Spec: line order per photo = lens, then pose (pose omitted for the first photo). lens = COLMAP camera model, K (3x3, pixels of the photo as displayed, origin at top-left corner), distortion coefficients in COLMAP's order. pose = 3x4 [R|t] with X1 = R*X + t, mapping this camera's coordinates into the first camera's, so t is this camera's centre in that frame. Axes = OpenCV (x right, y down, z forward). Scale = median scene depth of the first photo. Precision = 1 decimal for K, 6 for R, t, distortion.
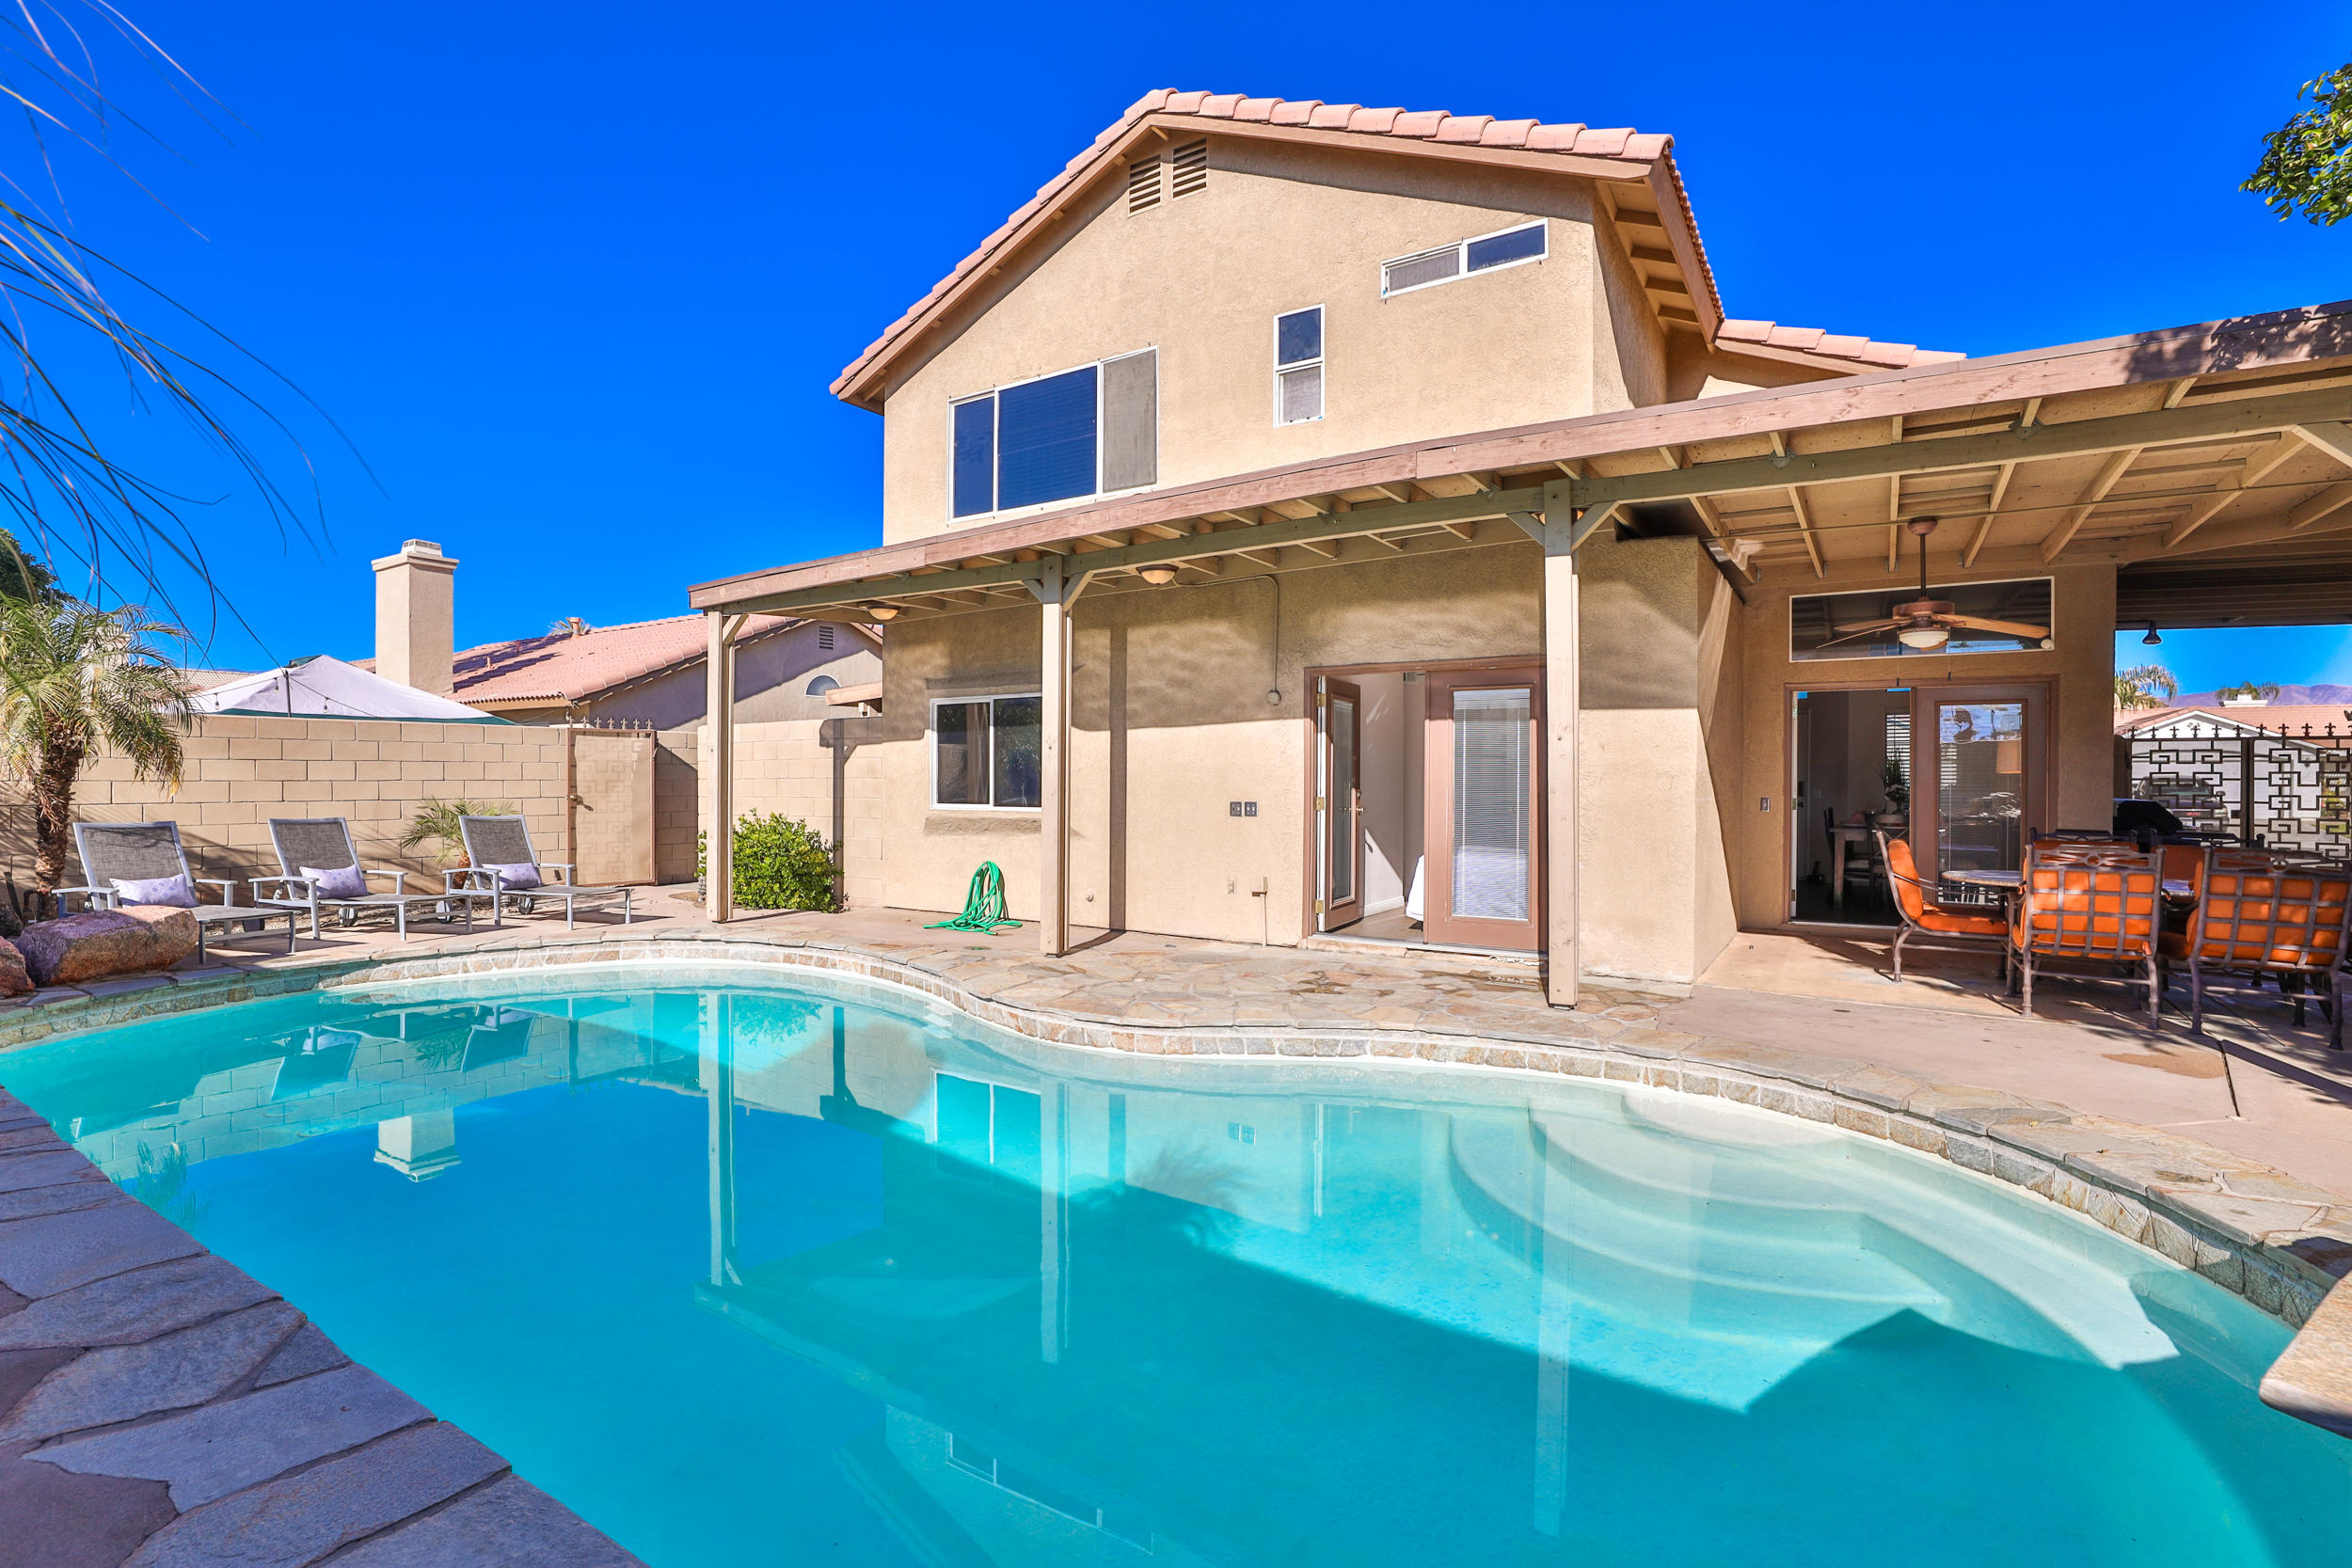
lens RADIAL K [[1106.1, 0, 1167.2], [0, 1106.1, 790.1], [0, 0, 1]] dist [-0.030244, 0.006913]
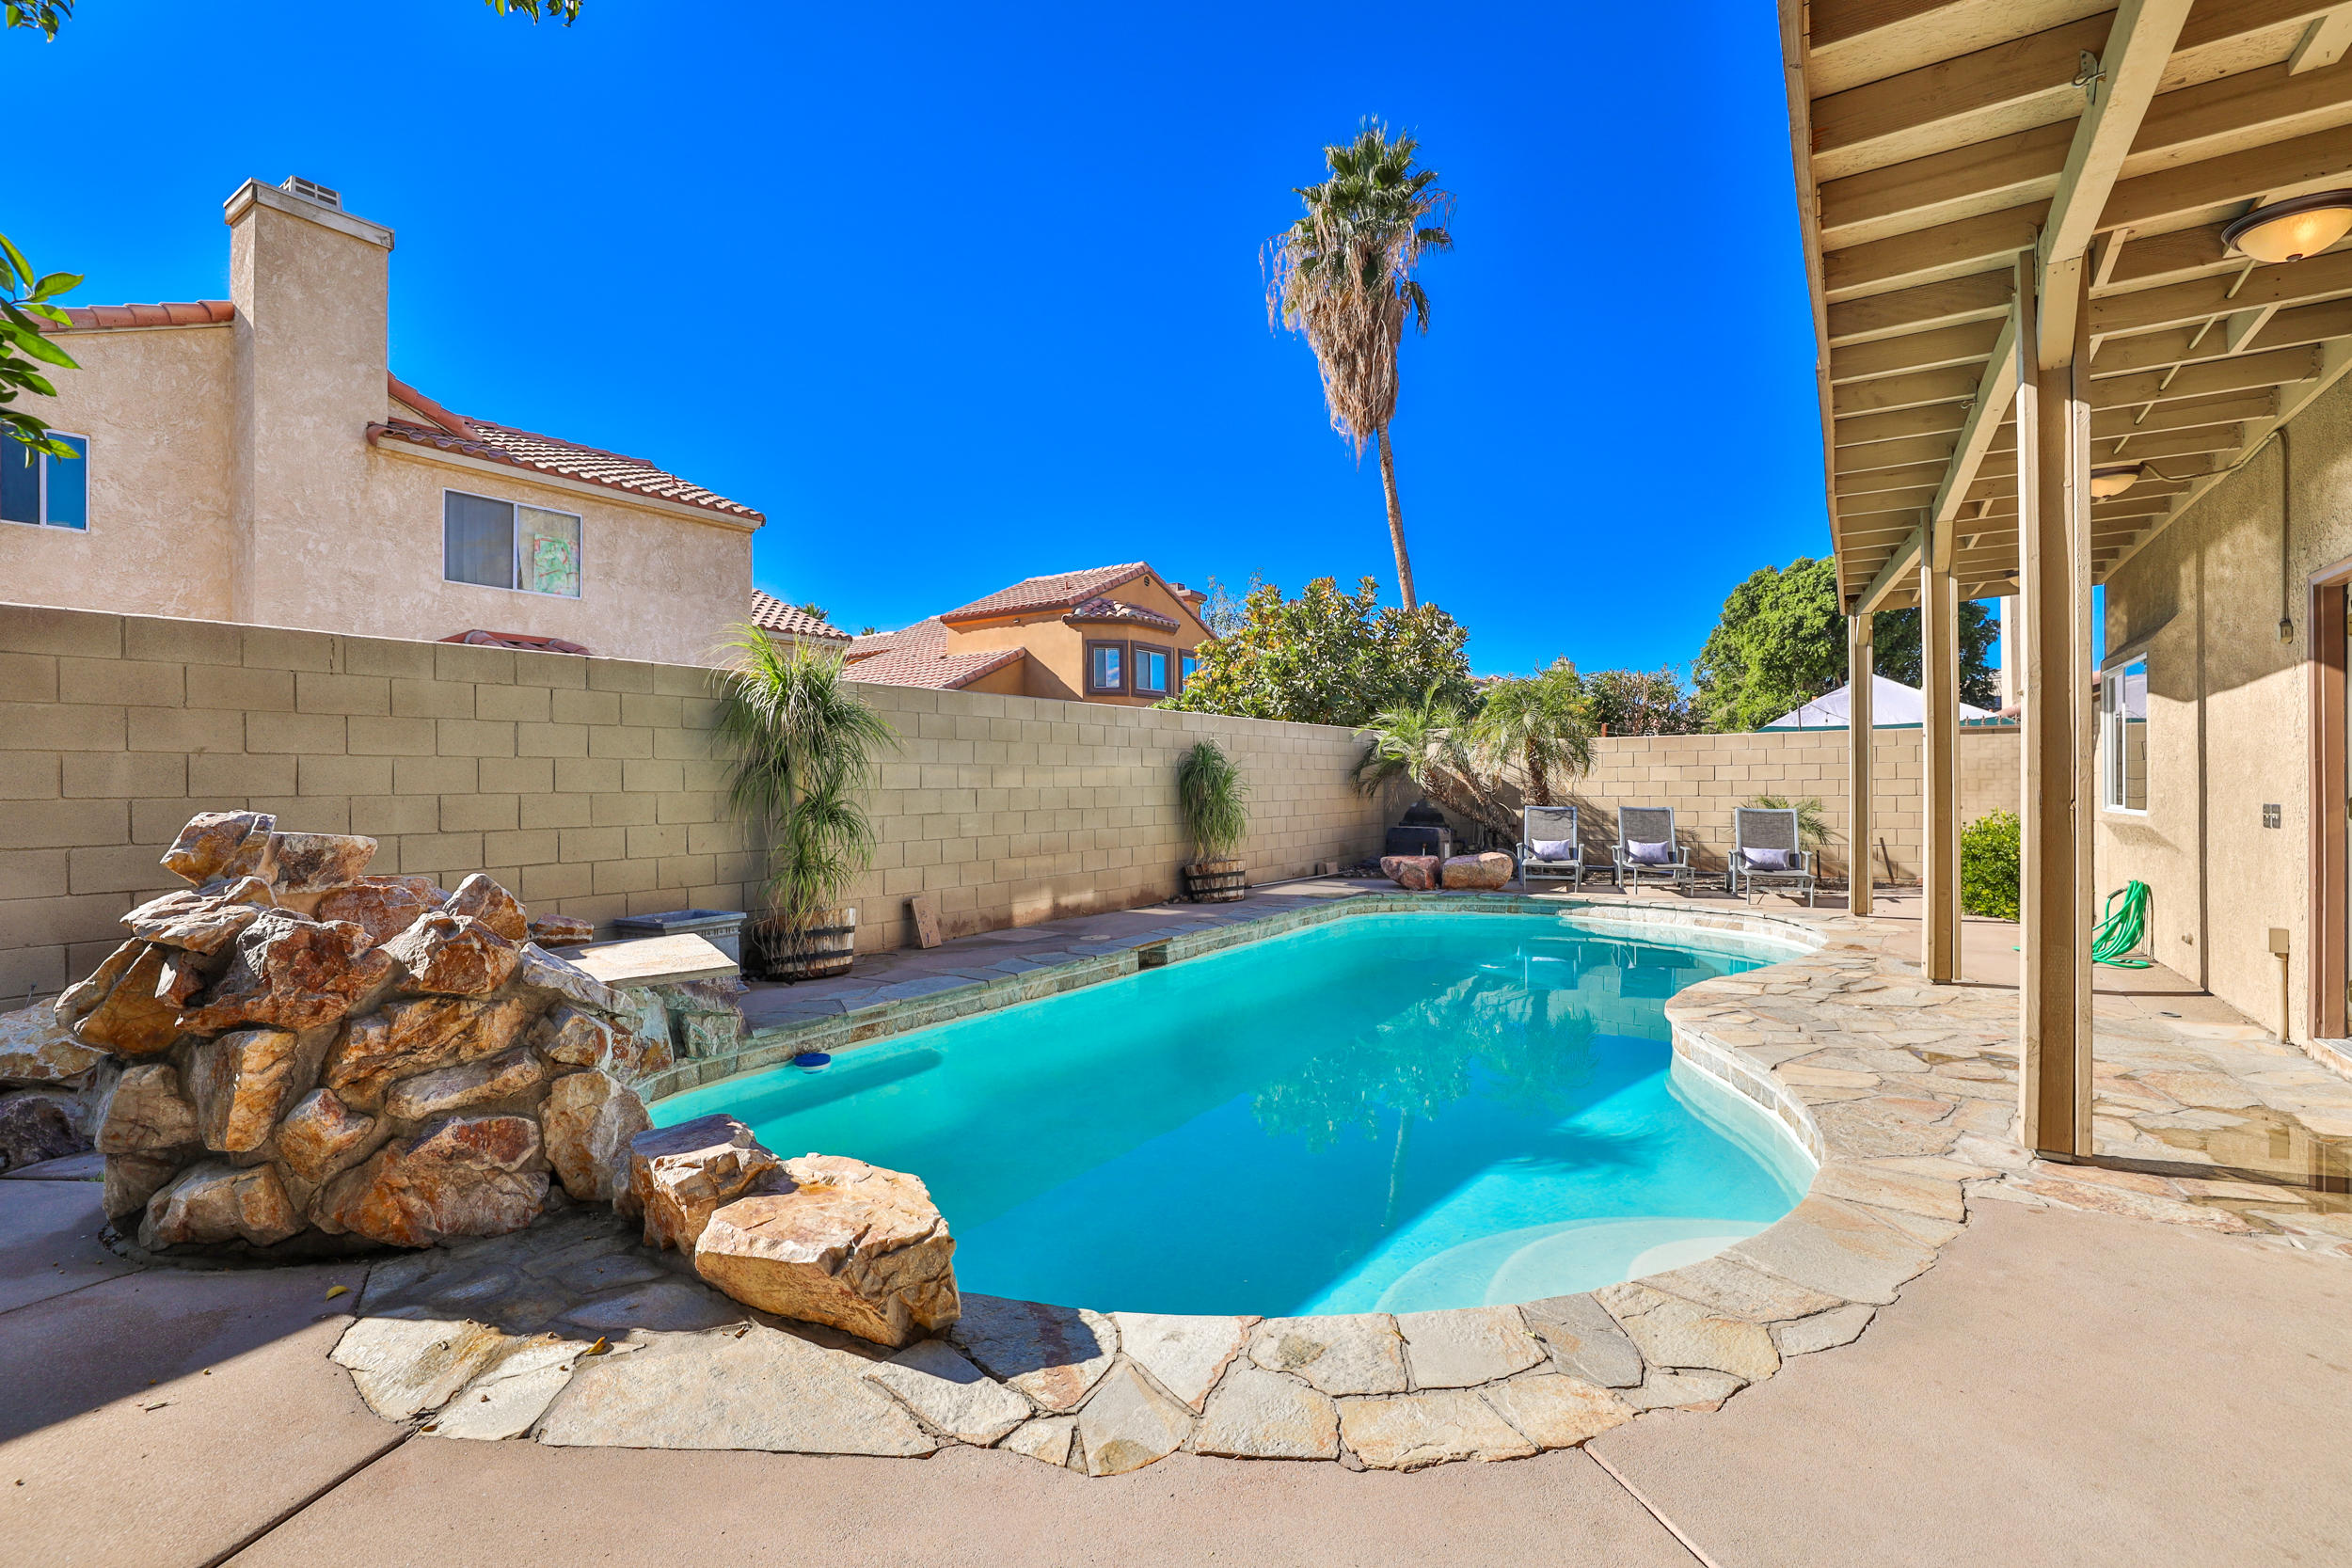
lens RADIAL K [[1106.1, 0, 1172.8], [0, 1106.1, 786.1], [0, 0, 1]] dist [-0.030244, 0.006913]
pose [[0.006412, -0.001959, -0.999978, 0.633949], [-0.003745, 0.999991, -0.001983, 0.003469], [0.999972, 0.003758, 0.006404, 0.355808]]
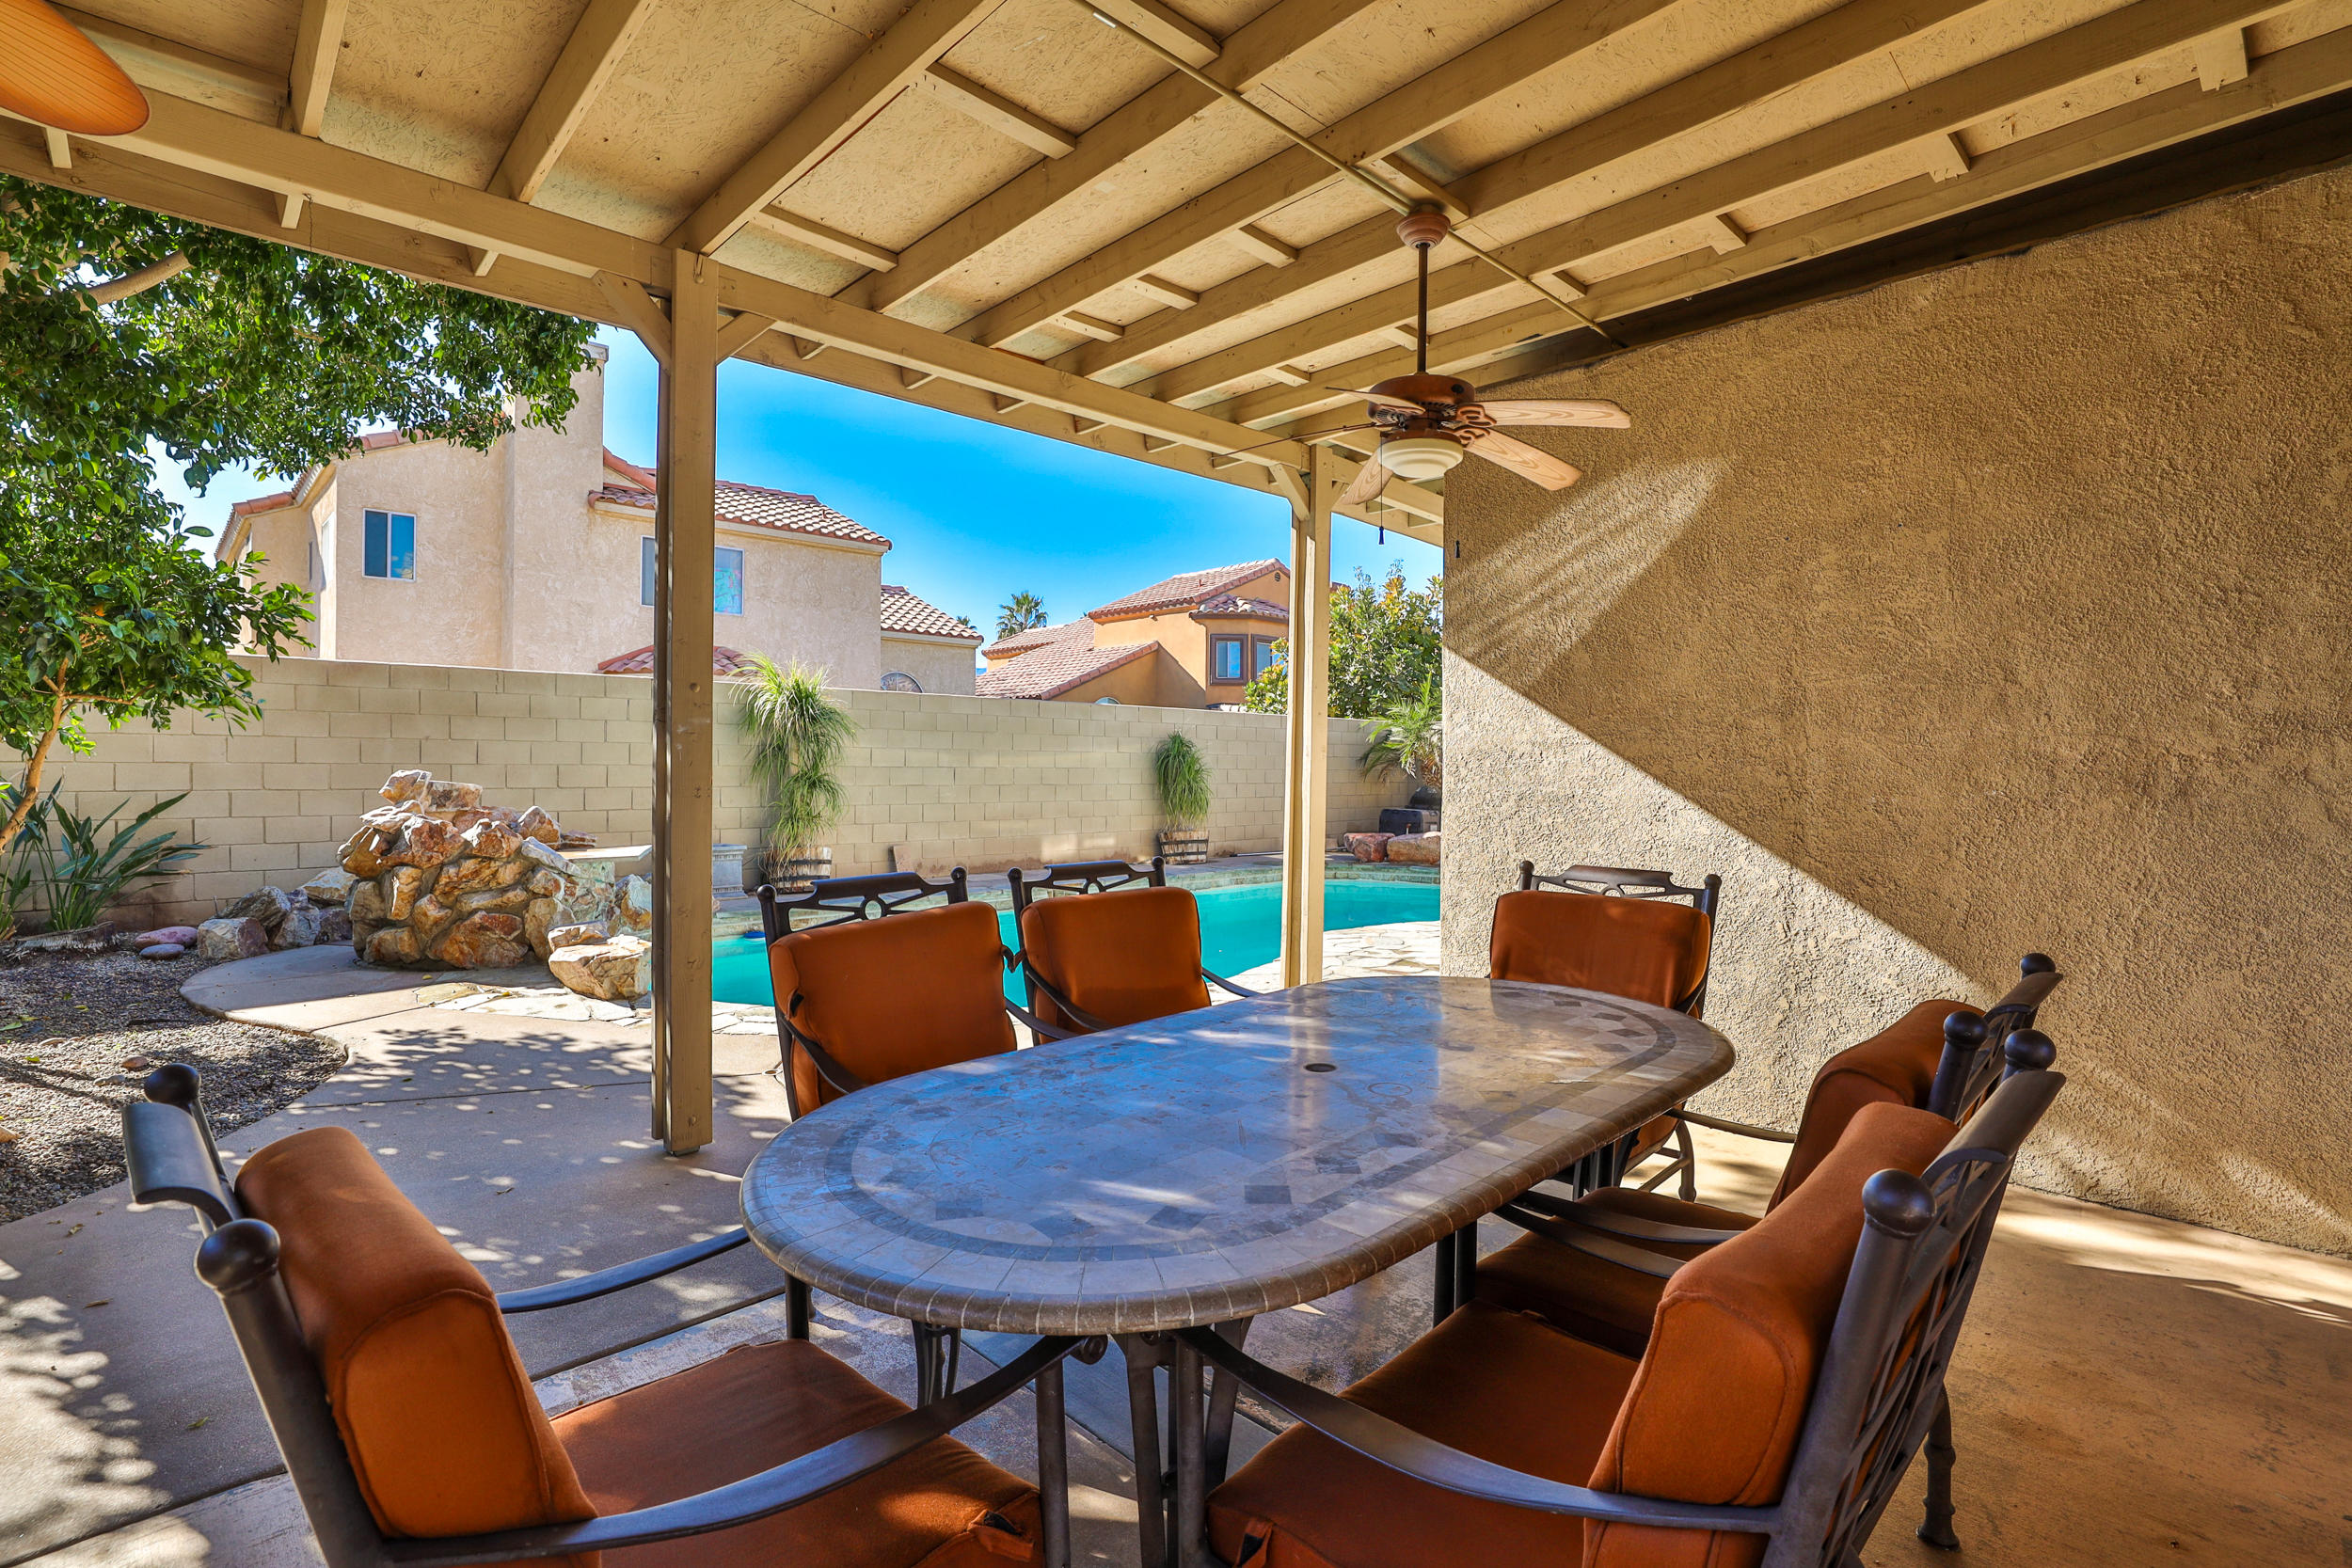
lens RADIAL K [[1129.8, 0, 1146.9], [0, 1129.8, 788.0], [0, 0, 1]] dist [-0.033130, 0.008323]
pose [[-0.226406, 0.012826, -0.973949, 0.918006], [-0.022083, 0.999589, 0.018297, -0.001020], [0.973783, 0.025650, -0.226030, 0.727800]]
